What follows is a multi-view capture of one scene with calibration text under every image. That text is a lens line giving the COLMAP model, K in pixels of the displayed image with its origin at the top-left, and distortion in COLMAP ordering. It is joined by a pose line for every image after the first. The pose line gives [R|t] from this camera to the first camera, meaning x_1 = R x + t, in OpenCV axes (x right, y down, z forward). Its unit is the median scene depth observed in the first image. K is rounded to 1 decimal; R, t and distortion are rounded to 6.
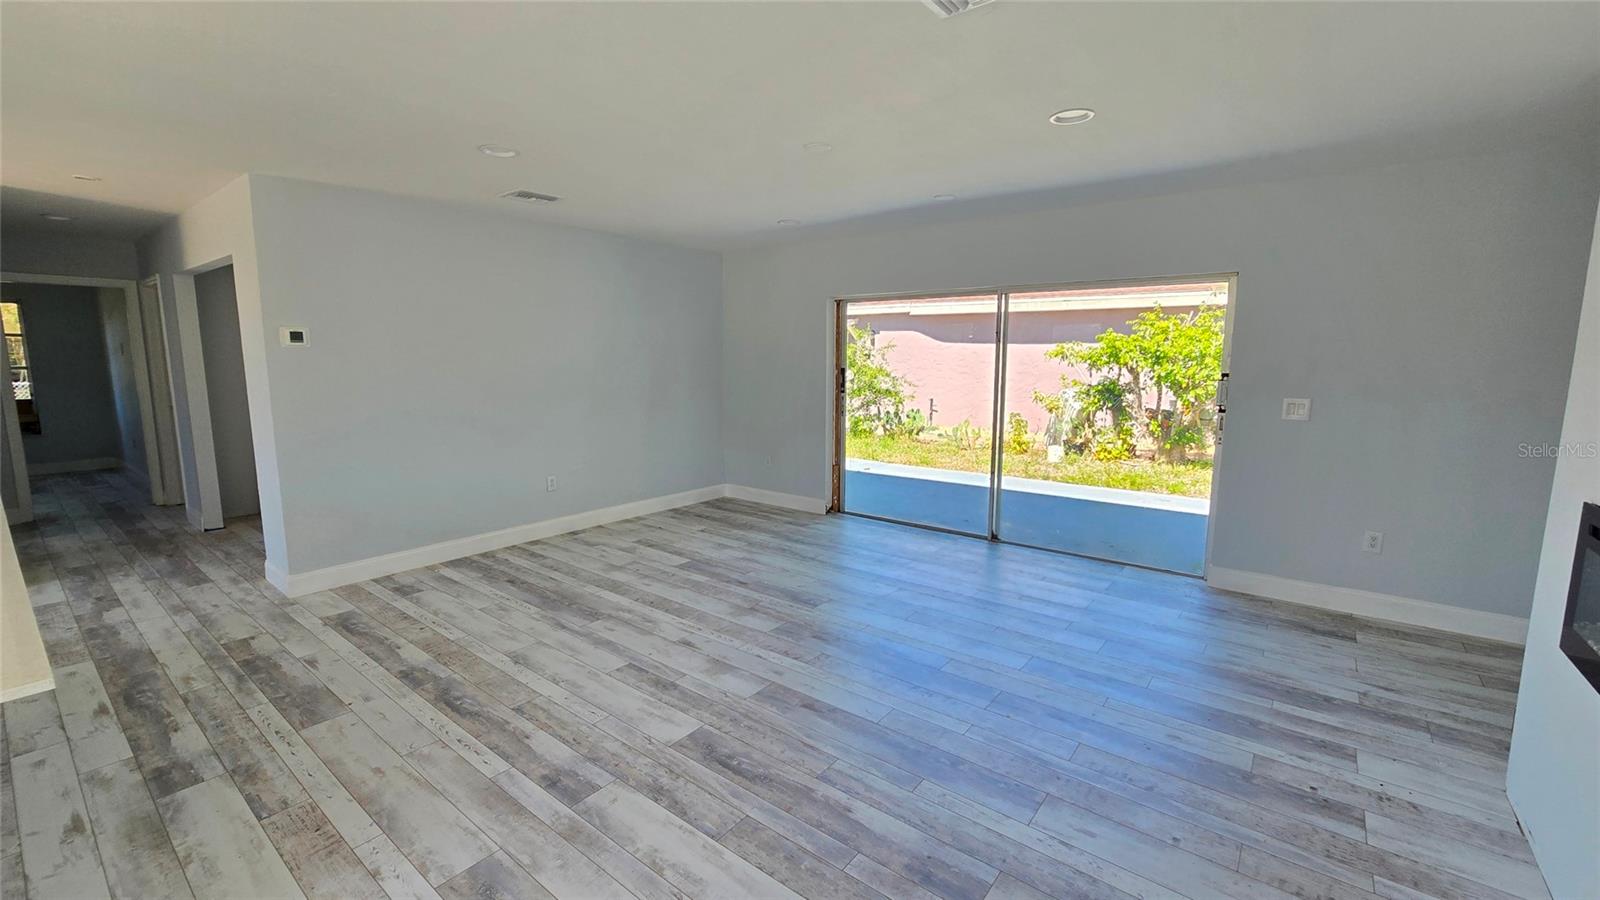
lens RADIAL K [[657.2, 0, 792.3], [0, 657.2, 443.3], [0, 0, 1]] dist [-0.002690, -0.000222]
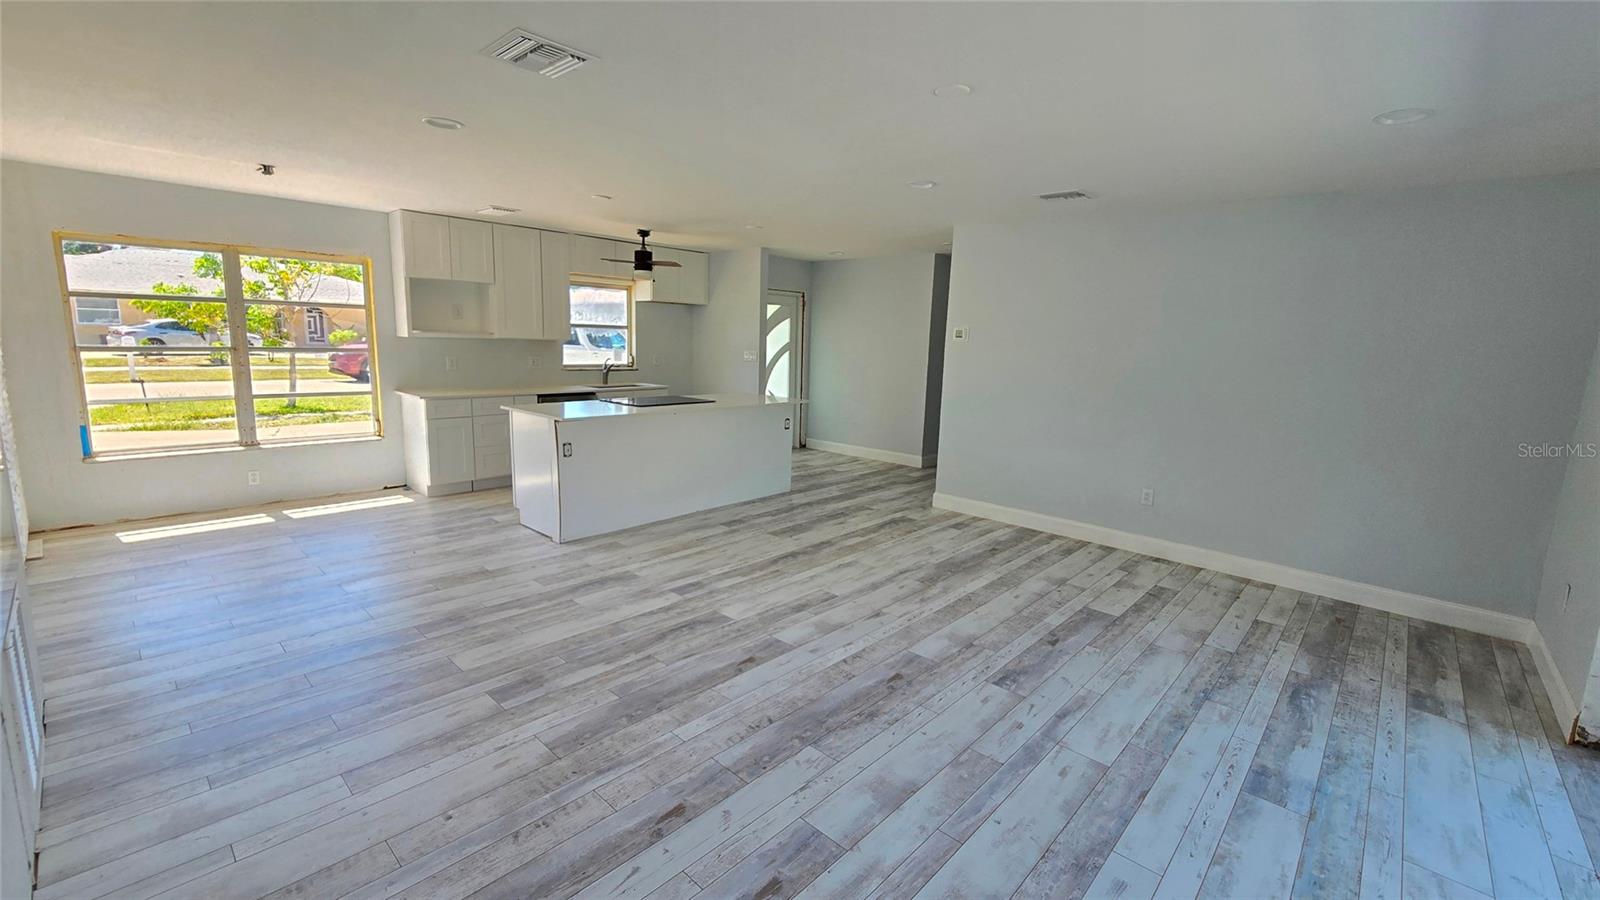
lens RADIAL K [[660.9, 0, 808.2], [0, 660.9, 444.7], [0, 0, 1]] dist [-0.000241, 0.000042]
pose [[-0.063883, 0.157531, -0.985446, 0.765918], [-0.172456, 0.970864, 0.166379, -0.110919], [0.982943, 0.180575, -0.034854, 0.775629]]
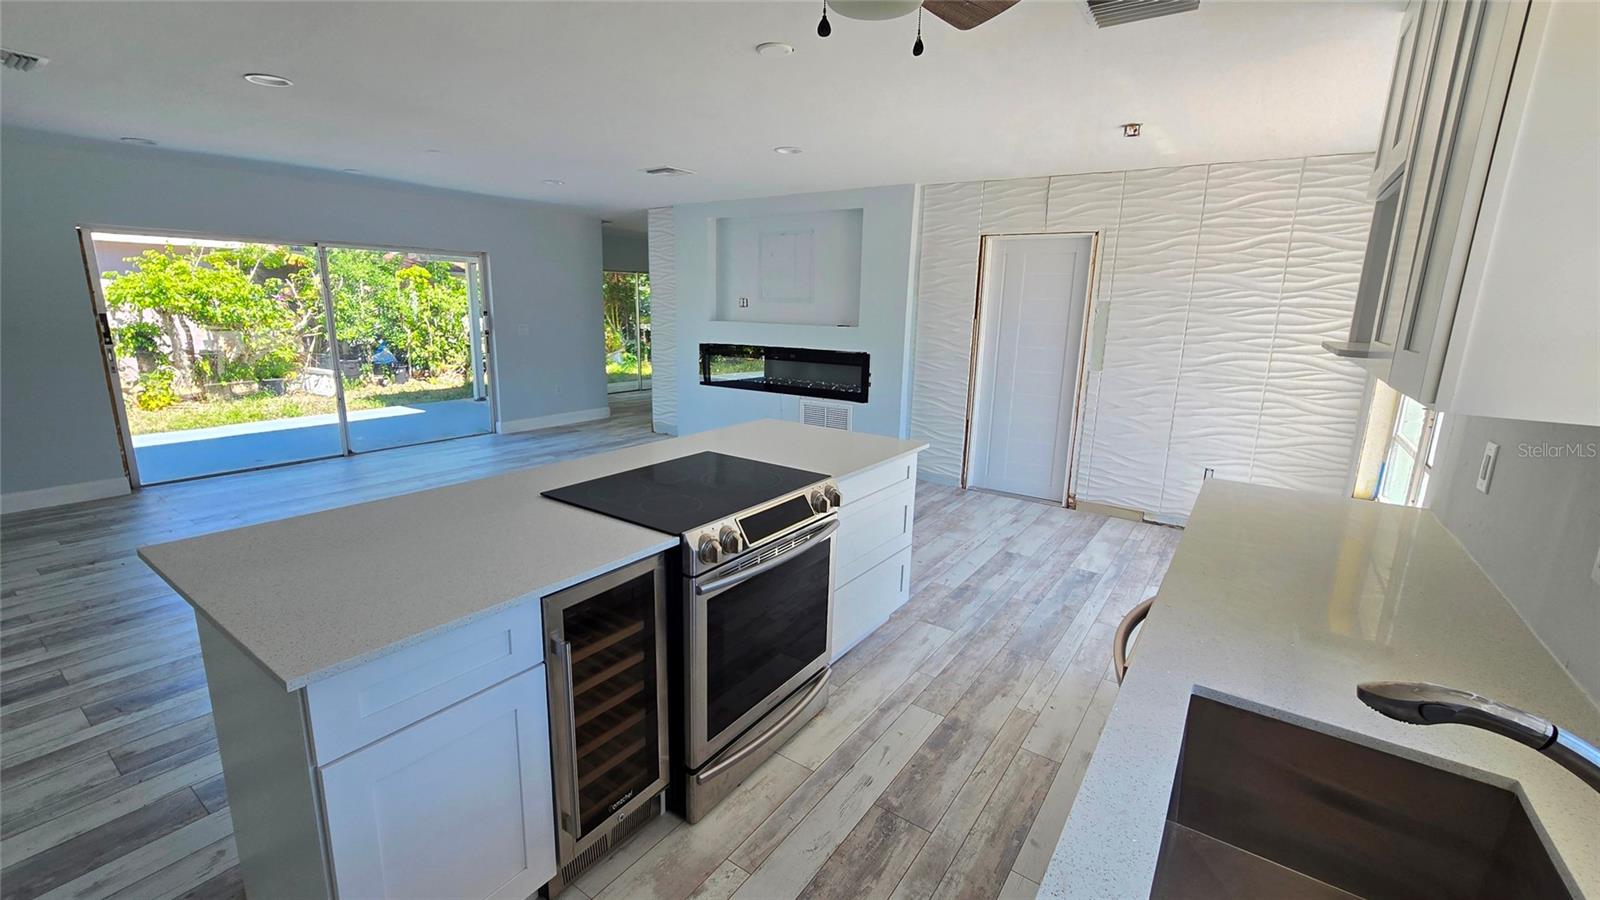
lens RADIAL K [[665.7, 0, 802.0], [0, 665.7, 444.4], [0, 0, 1]] dist [-0.001809, -0.000133]
pose [[-0.060660, -0.210575, 0.975694, -1.279543], [0.117635, 0.969174, 0.216482, -0.053016], [-0.991202, 0.127908, -0.034019, 0.294299]]
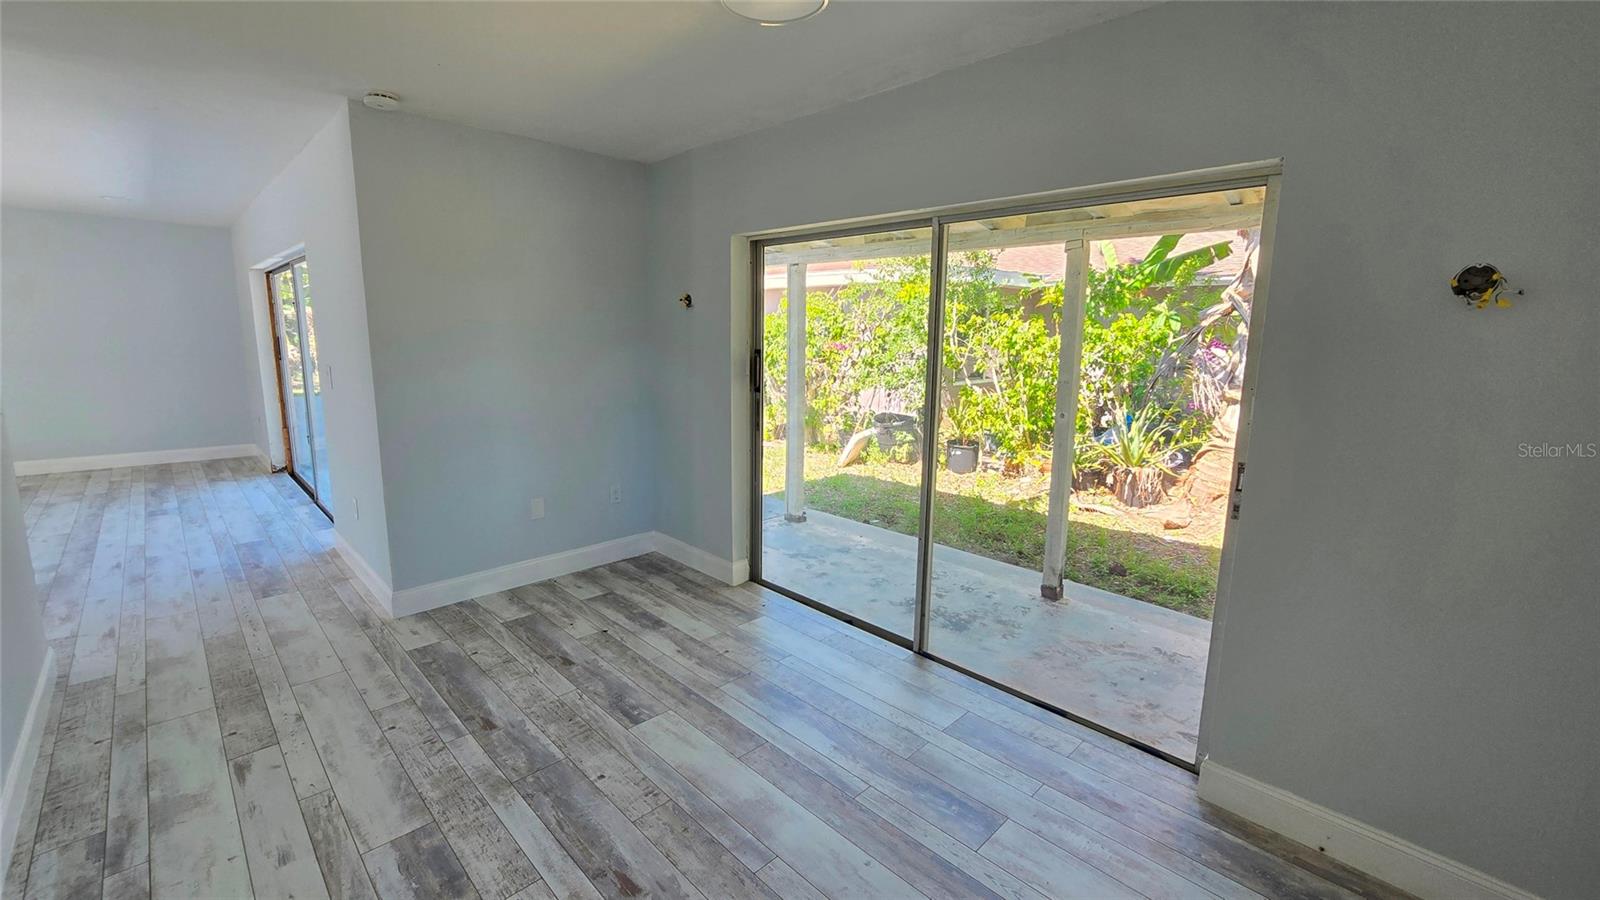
lens RADIAL K [[645.2, 0, 800.0], [0, 645.2, 450.0], [0, 0, 1]] dist [-0.001664, -0.000184]
pose [[0.994108, 0.036436, -0.102089, 1.622748], [-0.032577, 0.998700, 0.039216, -0.004151], [0.103385, -0.035659, 0.994002, 0.060900]]
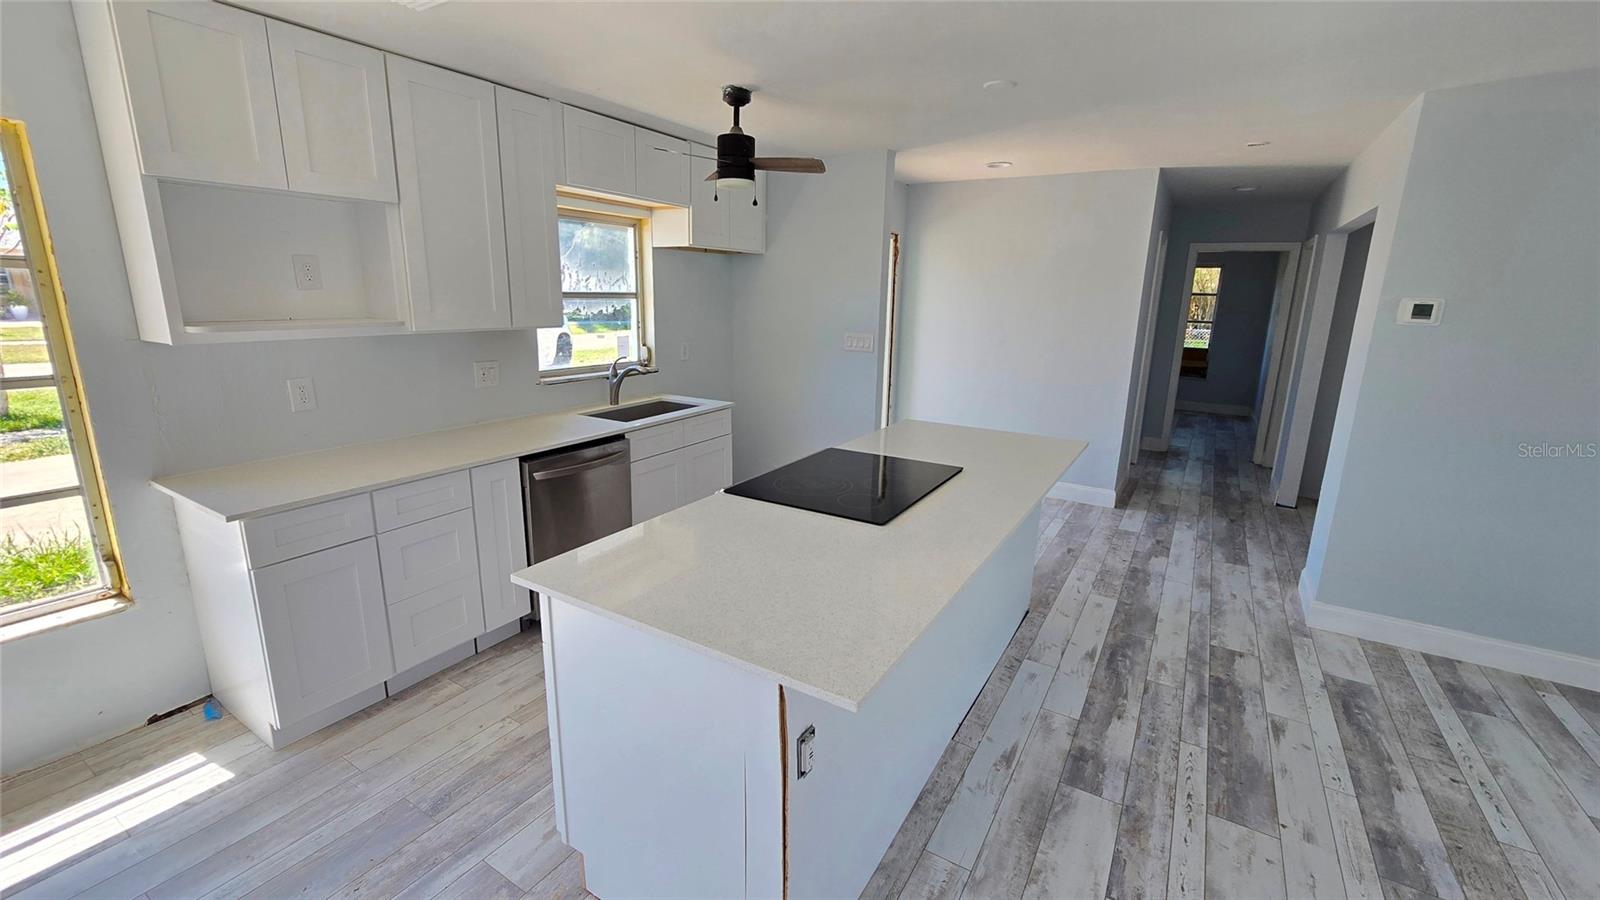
lens RADIAL K [[659.7, 0, 802.2], [0, 659.7, 441.6], [0, 0, 1]] dist [-0.002901, 0.000211]
pose [[0.120933, 0.223632, -0.967142, -0.090311], [-0.160481, 0.965881, 0.203274, -0.059367], [0.979603, 0.130625, 0.152695, 0.221953]]
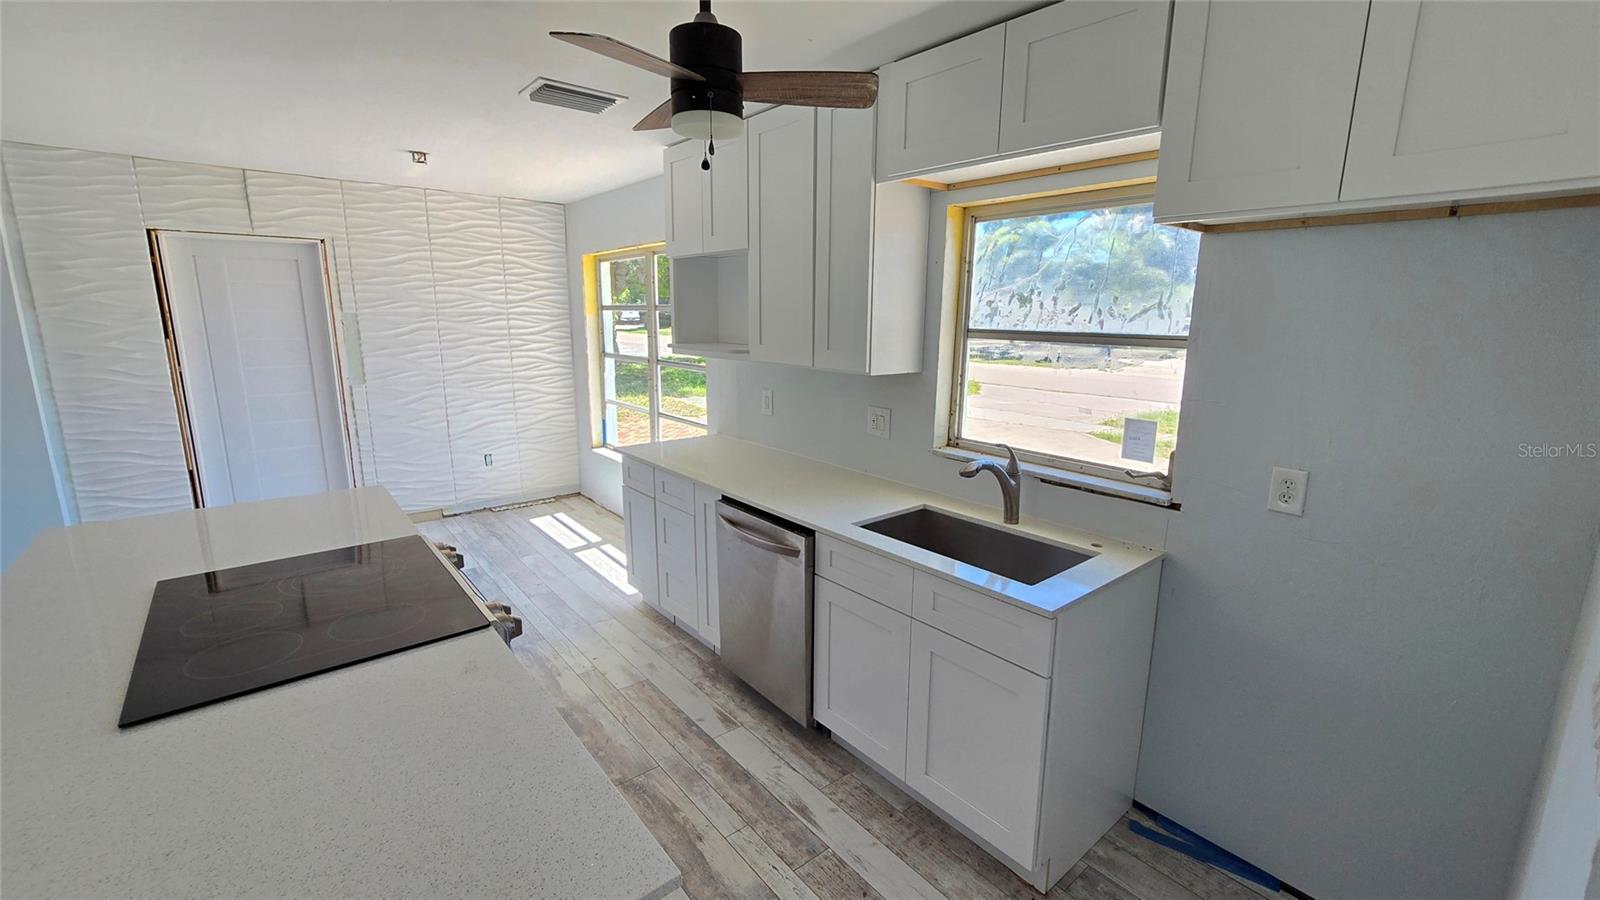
lens RADIAL K [[659.7, 0, 802.2], [0, 659.7, 441.6], [0, 0, 1]] dist [-0.002901, 0.000211]
pose [[-0.978137, -0.047463, 0.202473, -1.090715], [0.022578, 0.943617, 0.330269, -0.132740], [-0.206732, 0.327620, -0.921915, 0.665396]]
